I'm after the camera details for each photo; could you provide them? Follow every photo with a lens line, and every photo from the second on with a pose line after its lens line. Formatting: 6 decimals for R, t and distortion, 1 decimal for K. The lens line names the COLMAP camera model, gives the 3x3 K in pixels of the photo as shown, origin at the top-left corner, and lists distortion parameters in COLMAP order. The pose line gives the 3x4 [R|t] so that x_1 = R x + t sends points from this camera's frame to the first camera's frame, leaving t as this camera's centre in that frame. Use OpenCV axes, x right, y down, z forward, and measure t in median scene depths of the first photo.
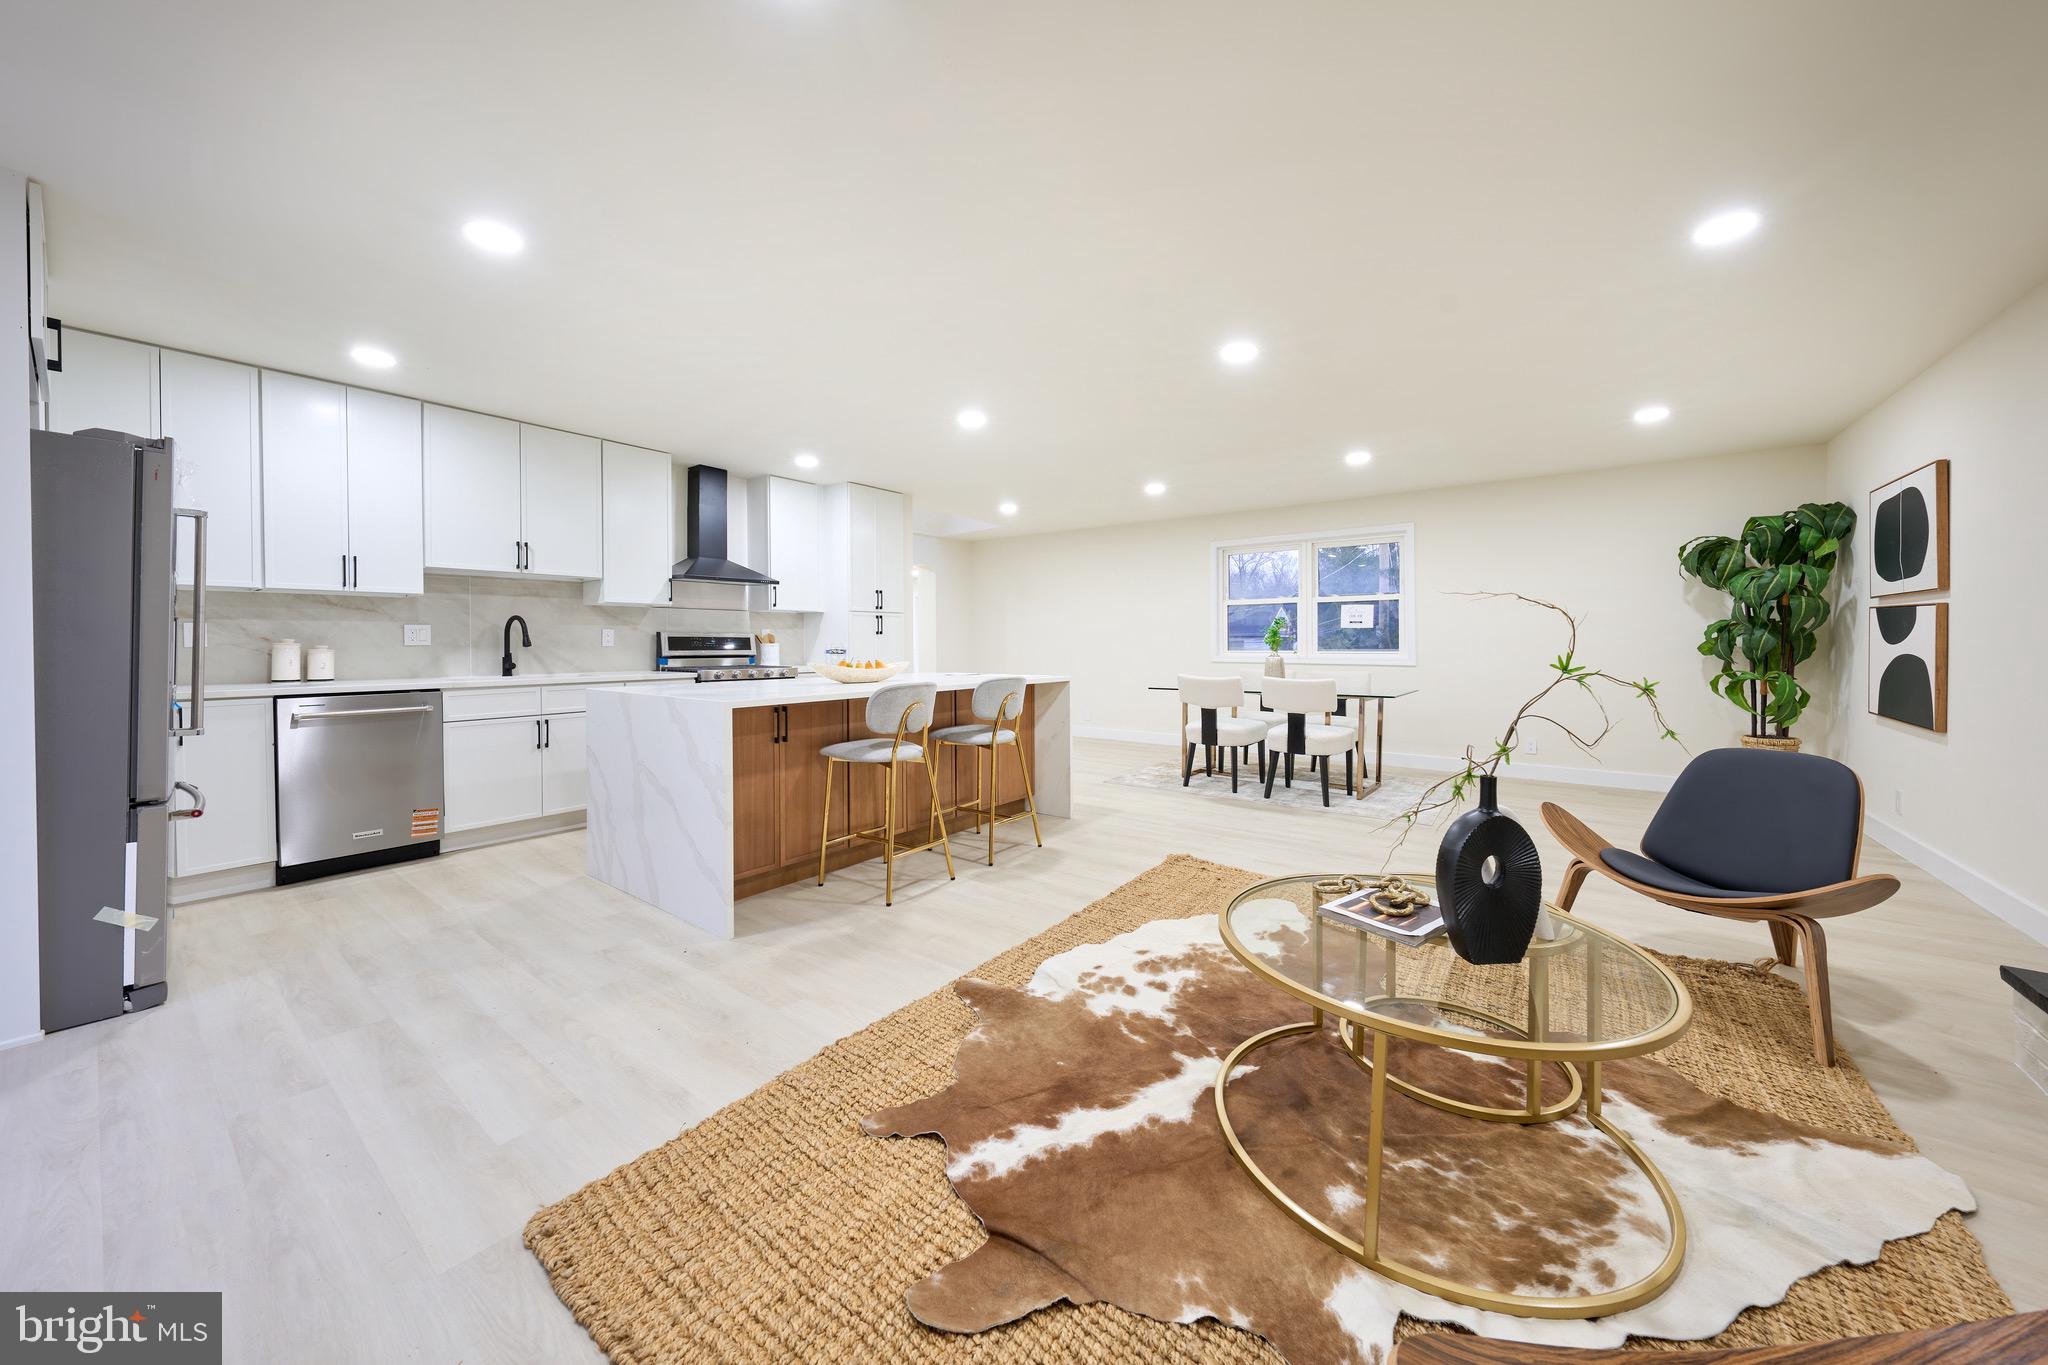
lens RADIAL K [[749.2, 0, 1024.7], [0, 749.2, 643.4], [0, 0, 1]] dist [0.000583, 0.000036]
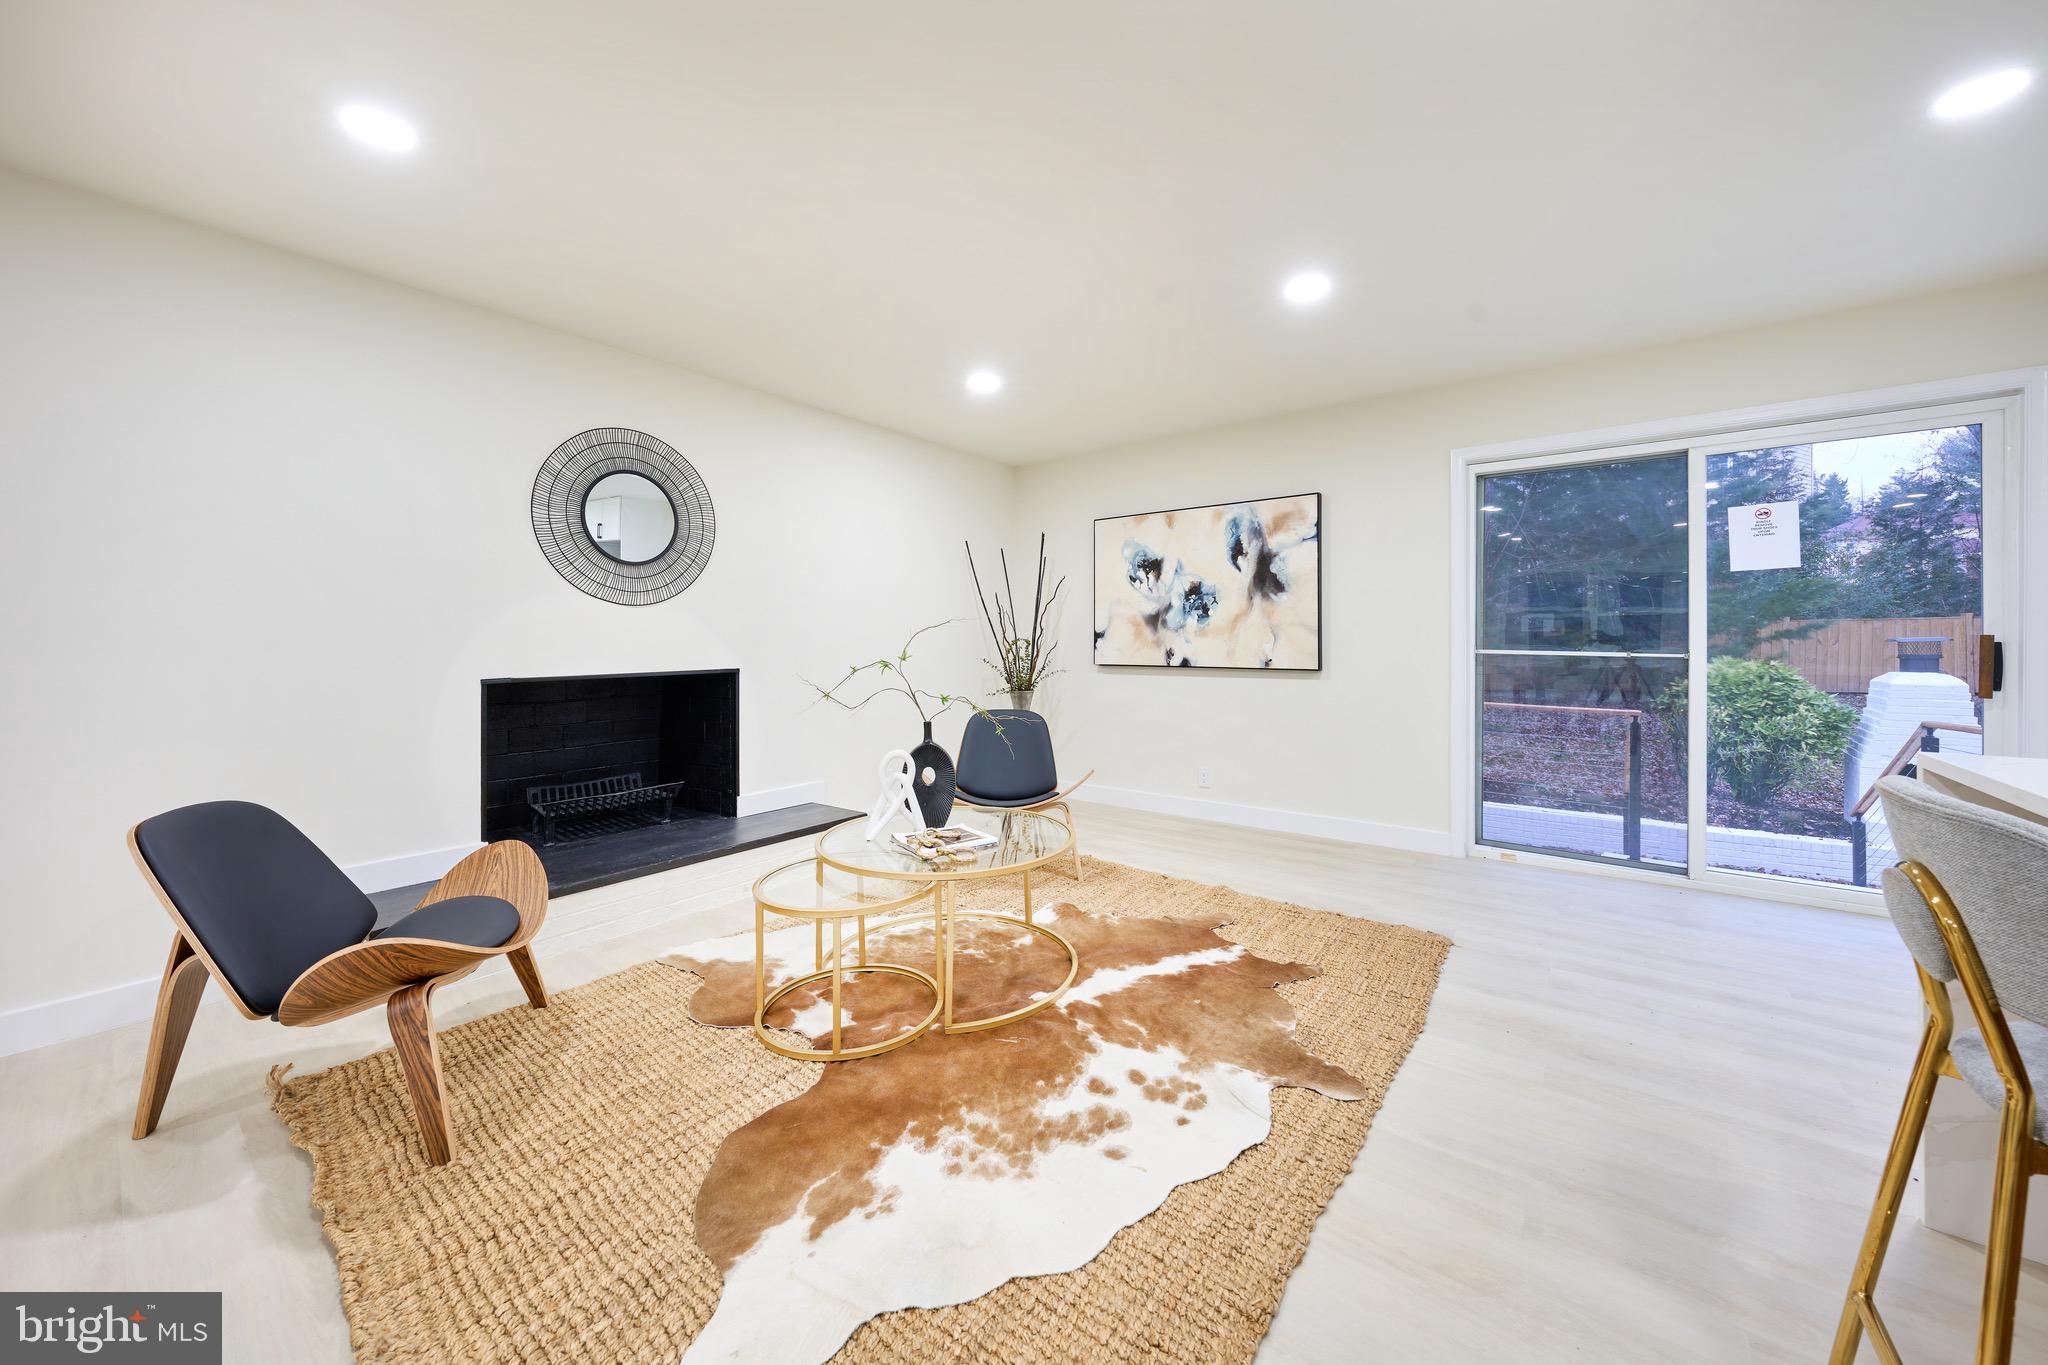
lens RADIAL K [[749.2, 0, 1024.7], [0, 749.2, 643.4], [0, 0, 1]] dist [0.000583, 0.000036]
pose [[-0.999820, 0.007500, 0.017449, 0.408176], [0.007631, 0.999943, 0.007454, -0.012635], [-0.017392, 0.007586, -0.999820, 3.029937]]
